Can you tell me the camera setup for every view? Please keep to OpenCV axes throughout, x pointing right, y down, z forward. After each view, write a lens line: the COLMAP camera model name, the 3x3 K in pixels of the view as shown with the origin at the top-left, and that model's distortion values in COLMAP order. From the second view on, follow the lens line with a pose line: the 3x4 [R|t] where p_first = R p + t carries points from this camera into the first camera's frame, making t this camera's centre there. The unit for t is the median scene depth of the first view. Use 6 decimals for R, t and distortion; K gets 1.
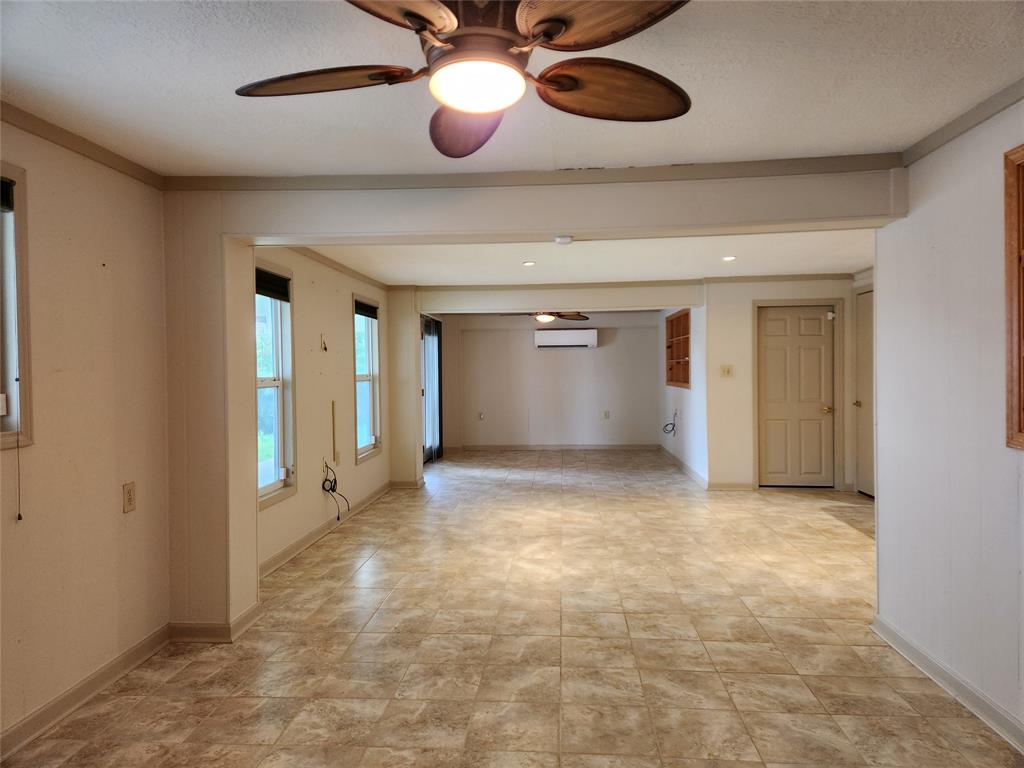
lens RADIAL K [[681.6, 0, 503.2], [0, 681.6, 376.1], [0, 0, 1]] dist [0.046854, -0.036335]
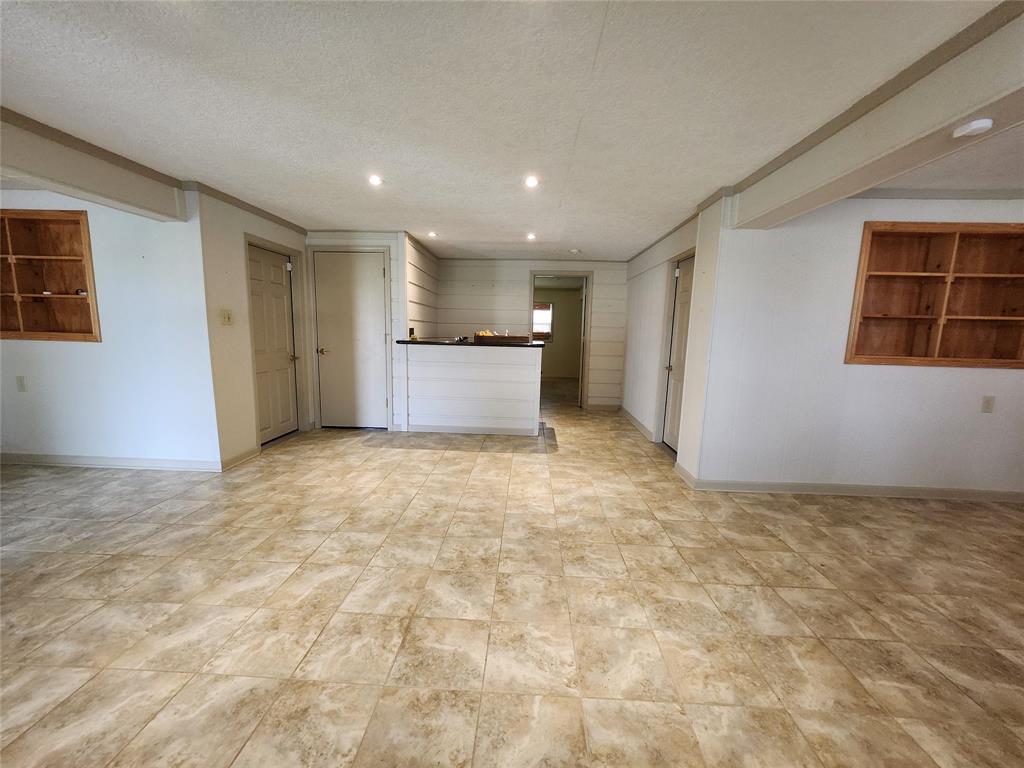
lens RADIAL K [[403.7, 0, 509.9], [0, 403.7, 384.1], [0, 0, 1]] dist [0.000165, 0.001257]
pose [[-0.048927, -0.125763, 0.990853, -0.309556], [-0.012490, 0.992041, 0.125297, 0.012977], [-0.998724, -0.006246, -0.050109, 1.376684]]
